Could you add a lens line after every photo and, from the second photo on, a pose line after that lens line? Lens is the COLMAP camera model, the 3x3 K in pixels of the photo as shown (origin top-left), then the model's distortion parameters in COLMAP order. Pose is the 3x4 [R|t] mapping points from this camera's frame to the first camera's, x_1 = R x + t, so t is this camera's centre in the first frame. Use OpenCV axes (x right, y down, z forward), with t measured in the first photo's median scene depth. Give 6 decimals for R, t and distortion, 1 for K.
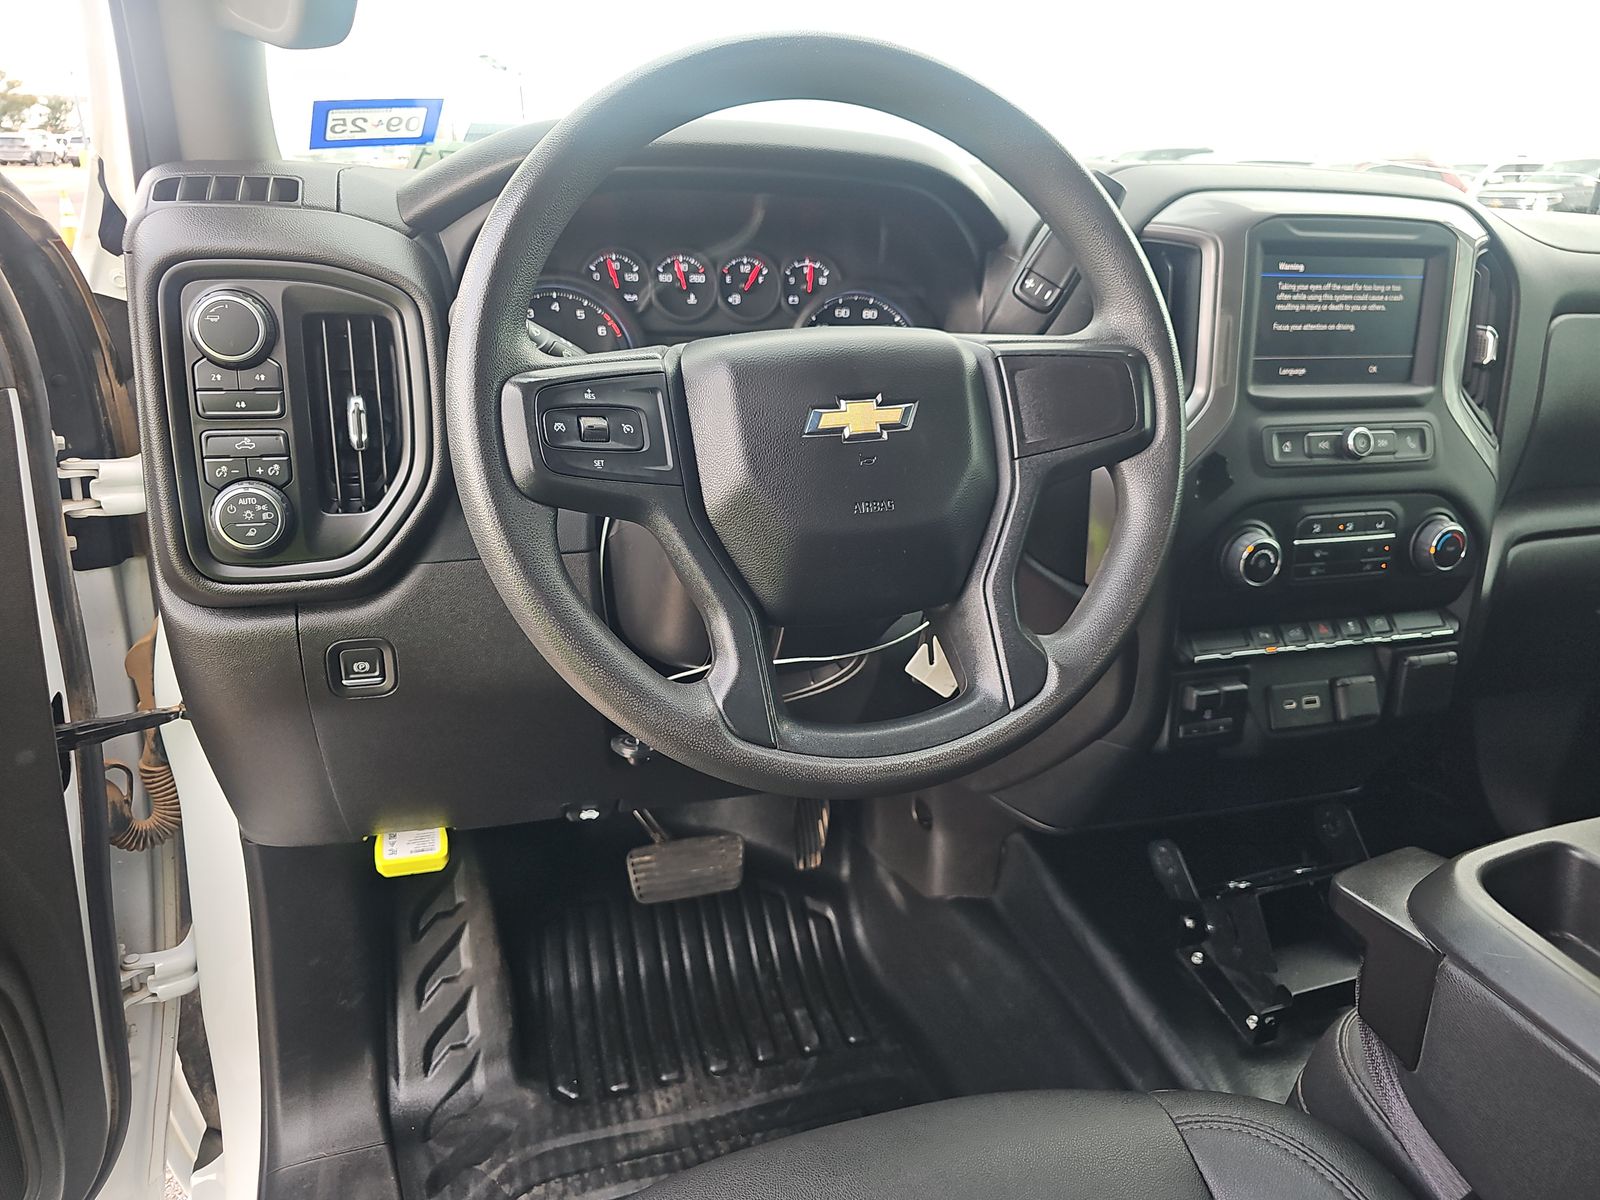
lens RADIAL K [[1061.2, 0, 803.0], [0, 1061.2, 591.2], [0, 0, 1]] dist [0.032830, -0.028926]
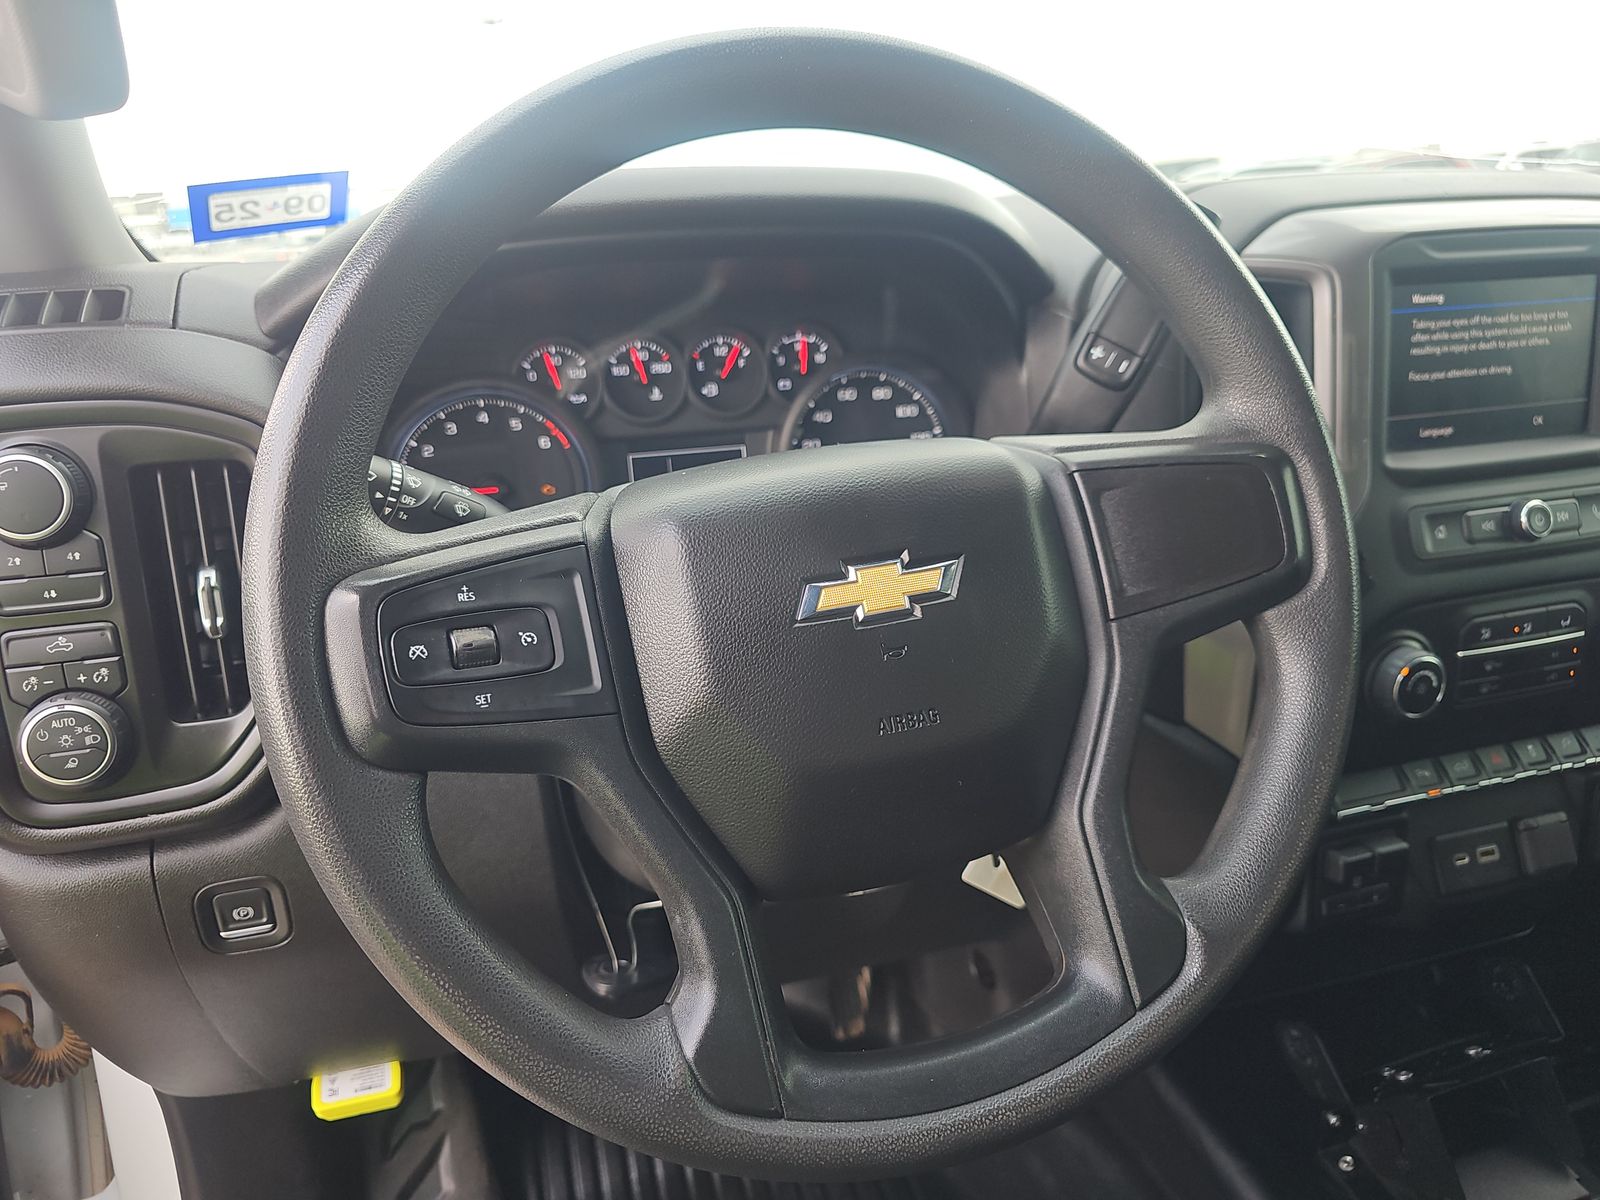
lens RADIAL K [[1061.2, 0, 782.1], [0, 1061.2, 601.6], [0, 0, 1]] dist [0.032830, -0.028926]
pose [[0.997192, -0.061859, -0.042216, 0.015544], [0.060661, 0.997734, -0.029096, -0.107232], [0.043920, 0.026454, 0.998685, 0.253691]]
